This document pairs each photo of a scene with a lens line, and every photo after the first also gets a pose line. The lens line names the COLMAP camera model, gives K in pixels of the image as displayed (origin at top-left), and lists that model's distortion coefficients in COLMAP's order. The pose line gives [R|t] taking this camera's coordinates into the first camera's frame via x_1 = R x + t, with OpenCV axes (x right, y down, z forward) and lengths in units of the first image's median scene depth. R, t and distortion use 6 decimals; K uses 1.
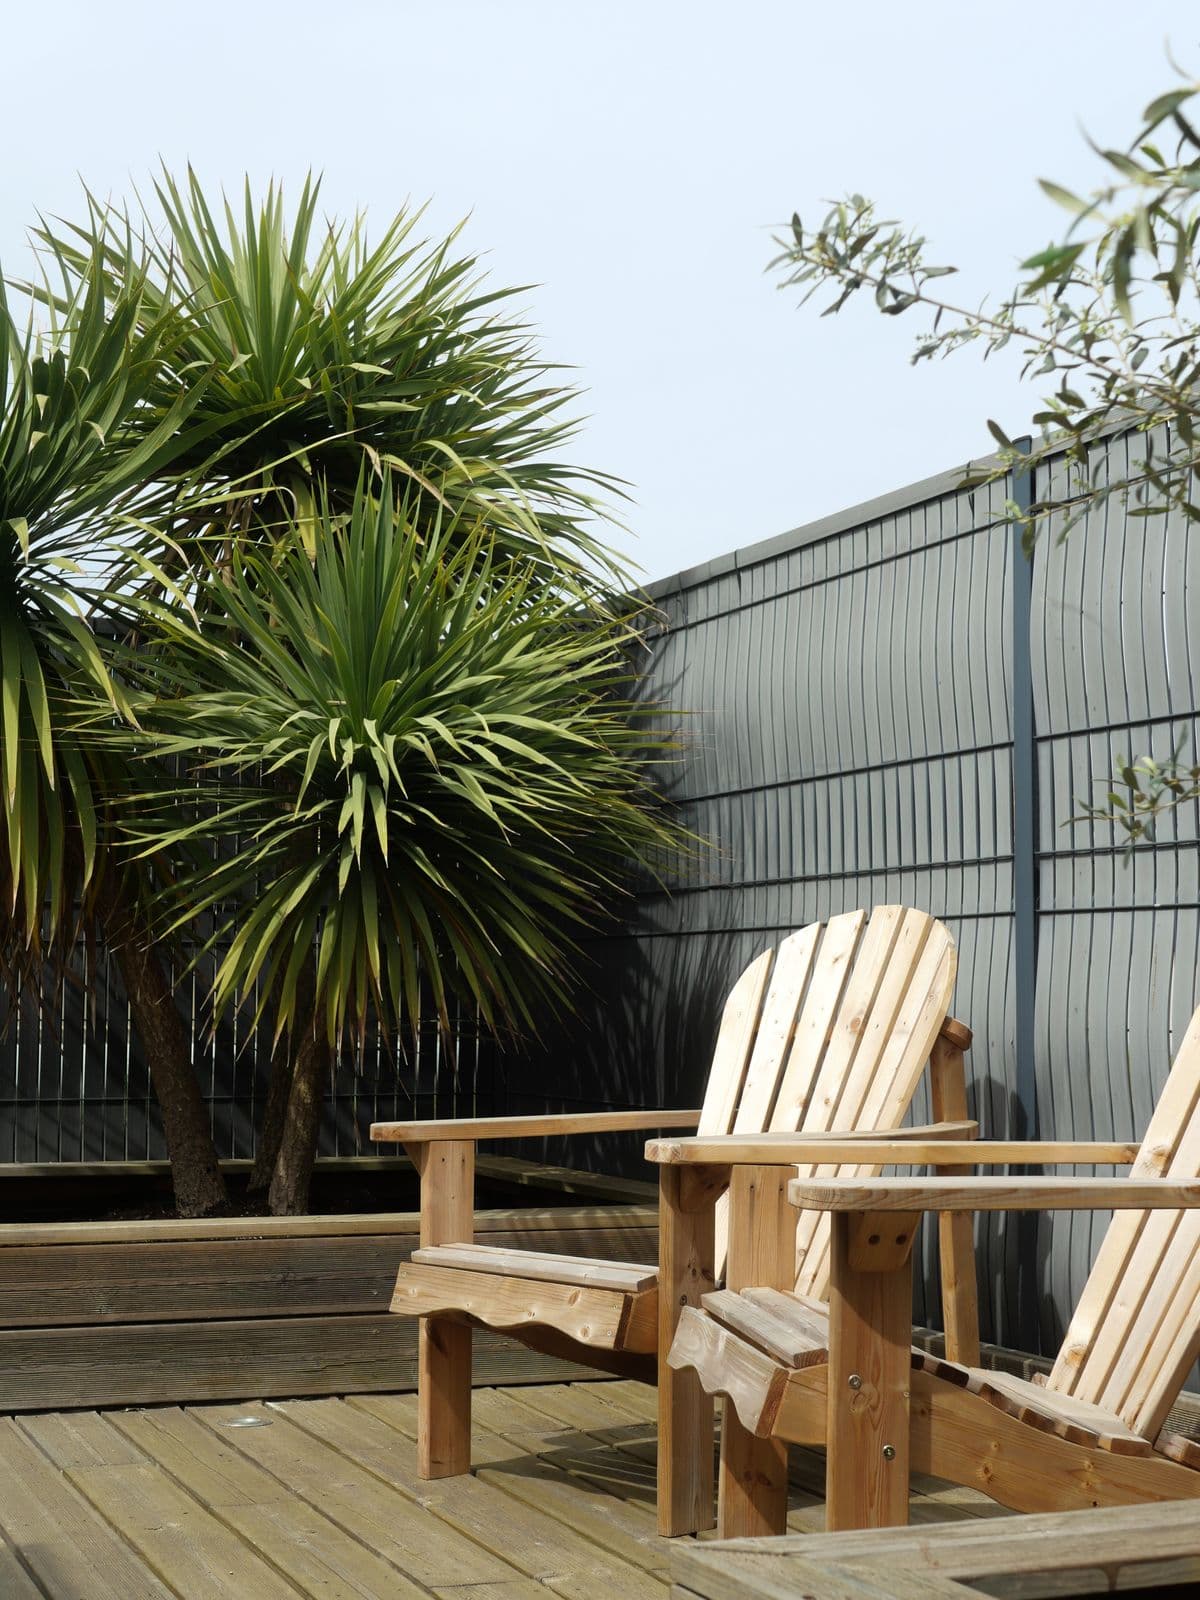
lens RADIAL K [[2409.8, 0, 596.2], [0, 2409.8, 810.7], [0, 0, 1]] dist [-0.017908, 0.059745]
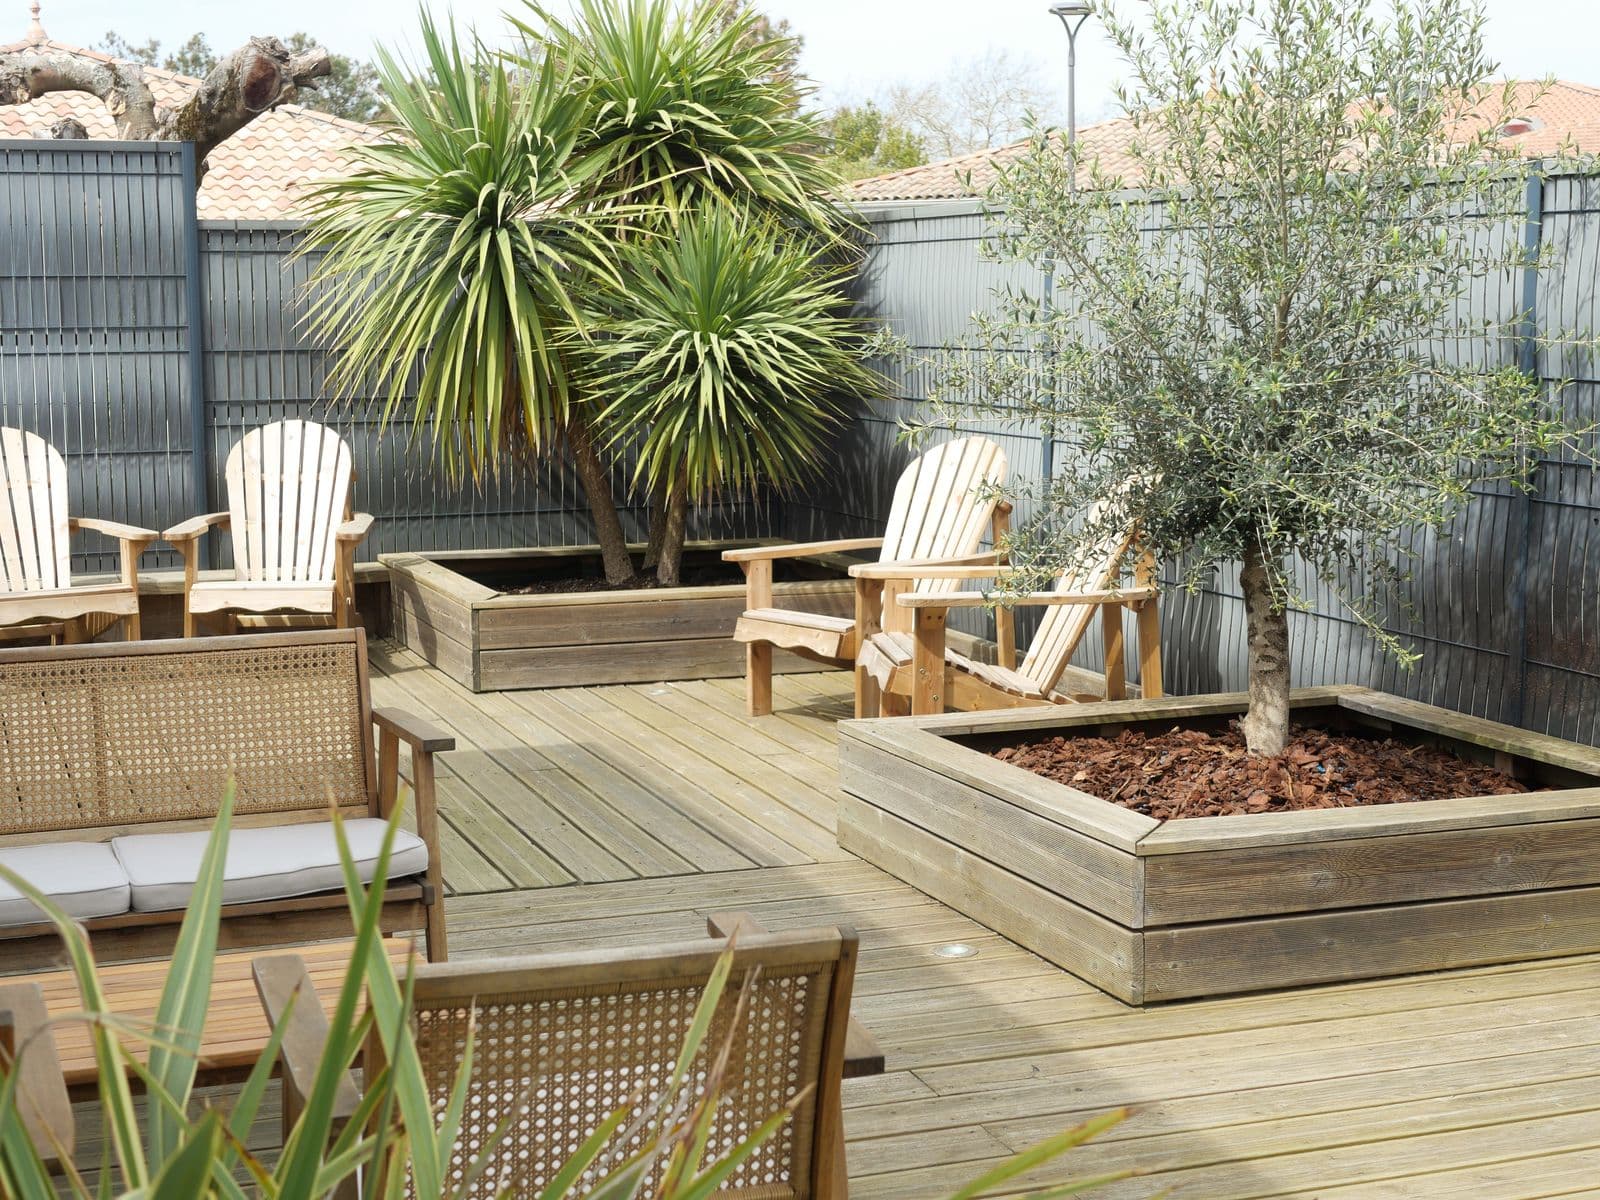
lens RADIAL K [[2409.8, 0, 808.4], [0, 2409.8, 604.4], [0, 0, 1]] dist [-0.017908, 0.059745]
pose [[0.999470, -0.006596, -0.031864, 0.043381], [0.012973, 0.978819, 0.204318, -0.228447], [0.029842, -0.204623, 0.978386, -0.955035]]
